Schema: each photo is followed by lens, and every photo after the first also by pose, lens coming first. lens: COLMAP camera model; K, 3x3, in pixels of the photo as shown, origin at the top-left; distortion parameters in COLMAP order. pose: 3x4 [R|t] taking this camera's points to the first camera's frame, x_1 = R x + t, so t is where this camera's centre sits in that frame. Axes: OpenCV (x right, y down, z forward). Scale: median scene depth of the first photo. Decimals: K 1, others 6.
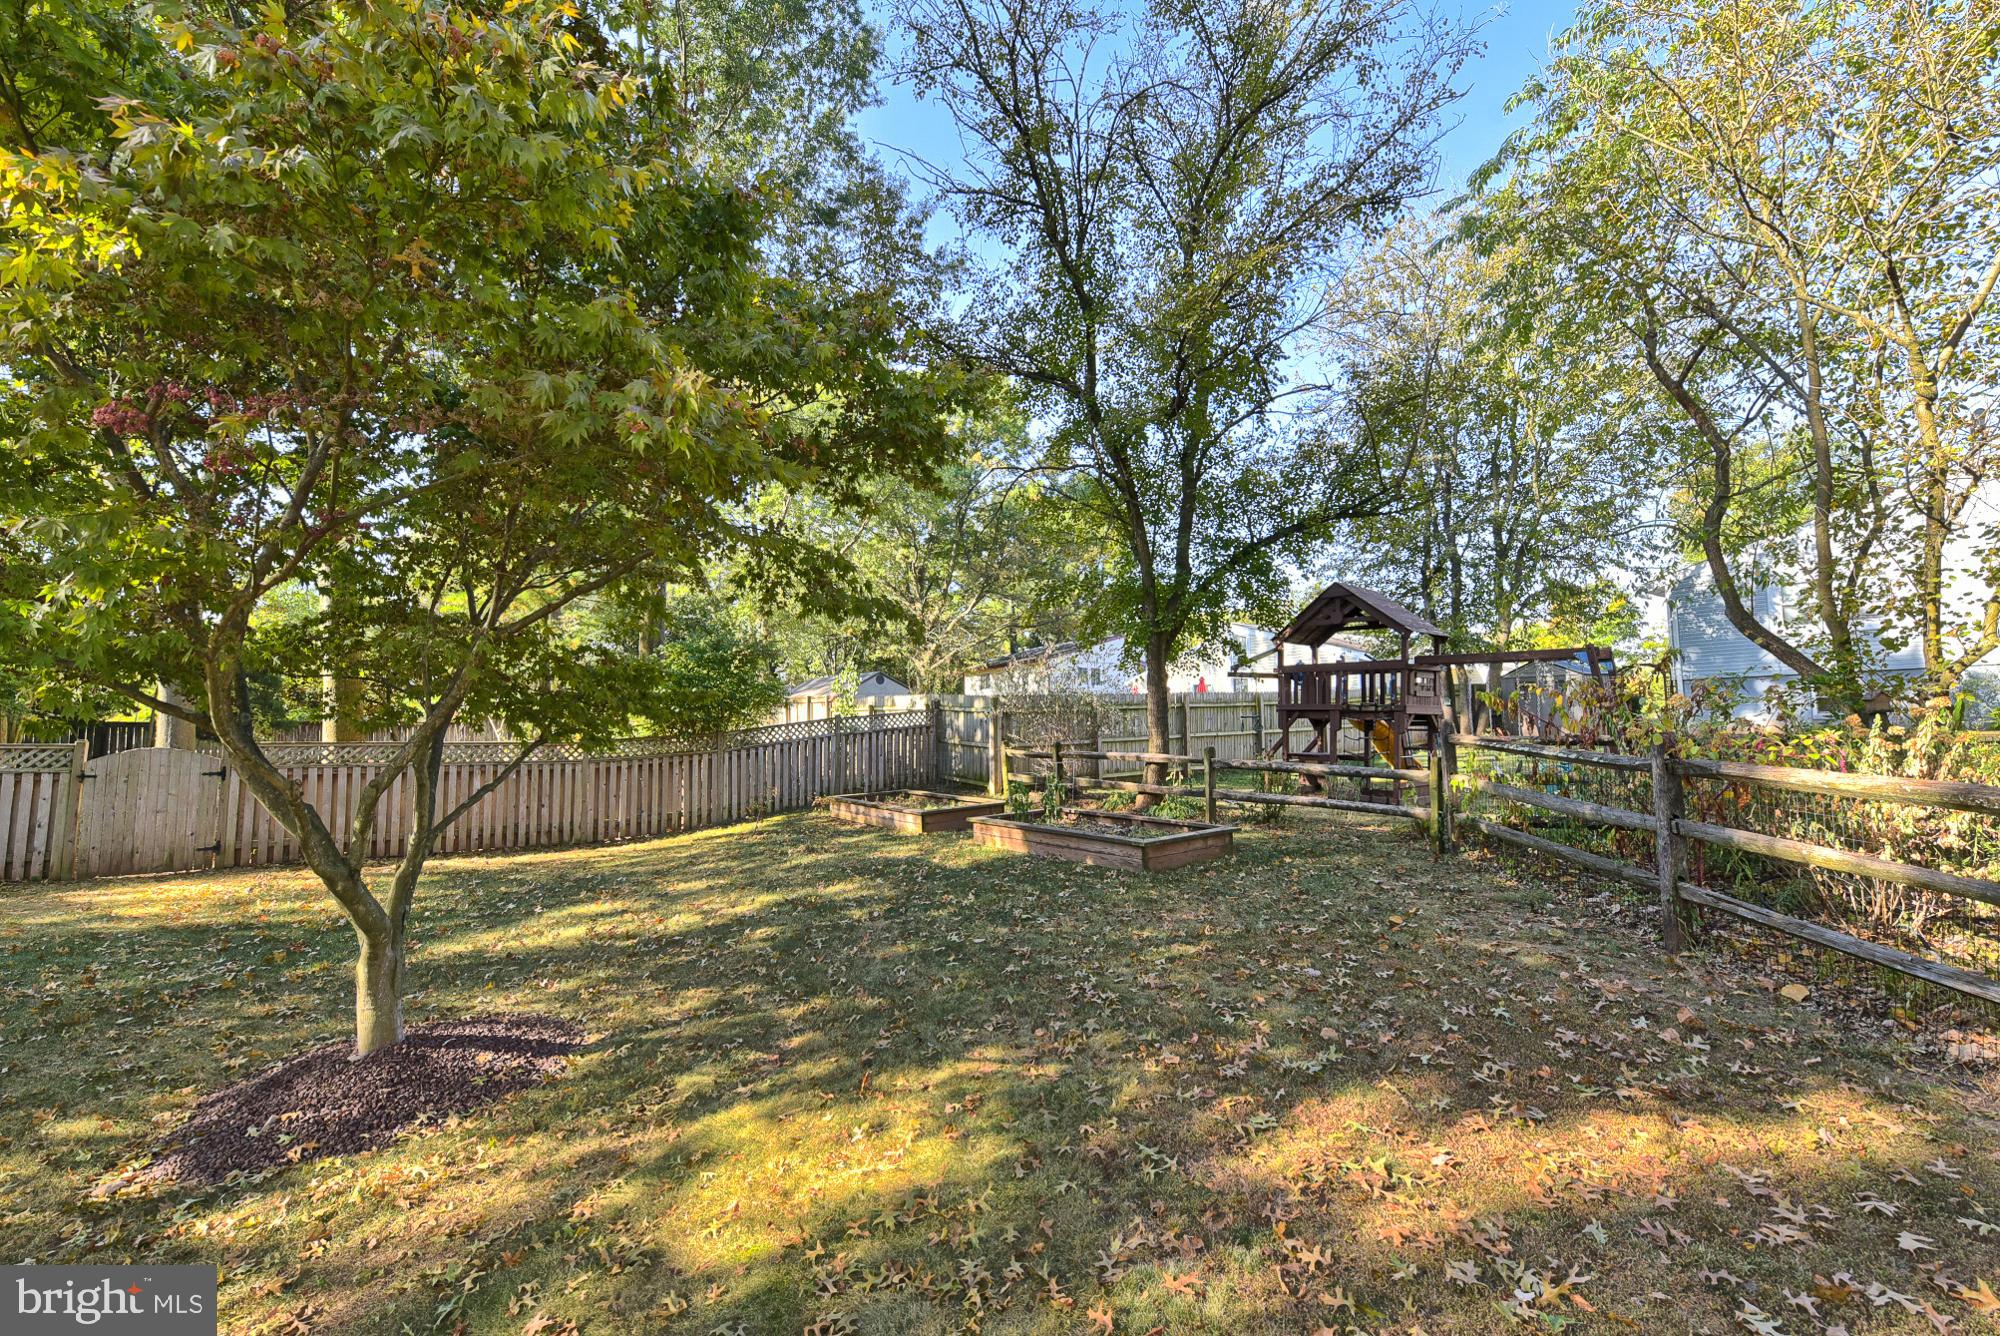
lens RADIAL K [[809.2, 0, 1000.9], [0, 809.2, 666.9], [0, 0, 1]] dist [0.000223, 0.000034]
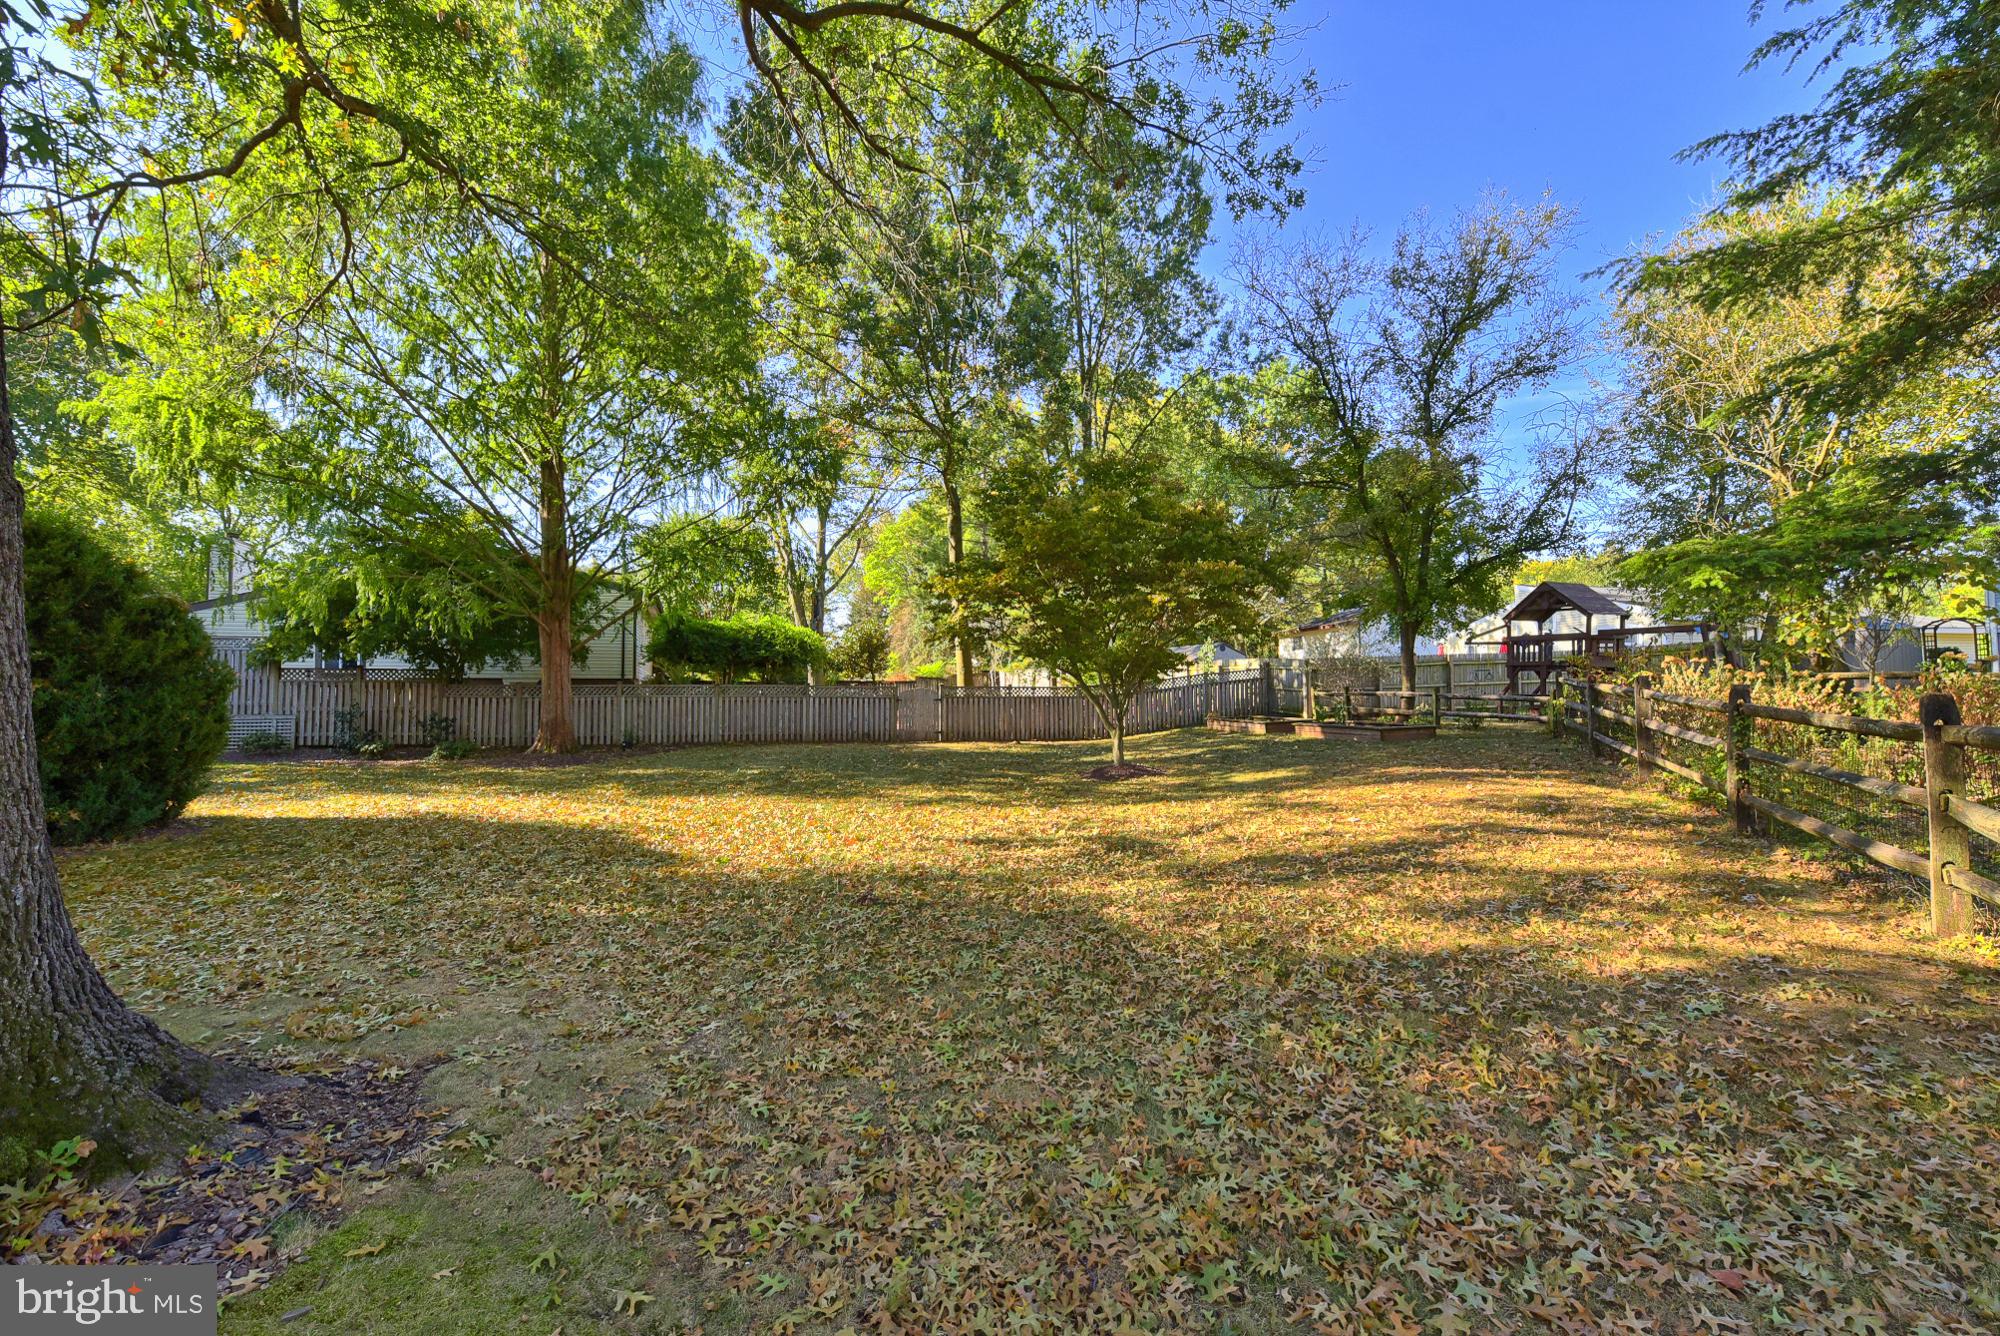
lens RADIAL K [[809.2, 0, 1006.0], [0, 809.2, 667.3], [0, 0, 1]] dist [0.000223, 0.000034]
pose [[0.934142, -0.008371, -0.356805, 0.008409], [0.025298, 0.998763, 0.042800, -0.032352], [0.356005, -0.049007, 0.933198, -0.745410]]
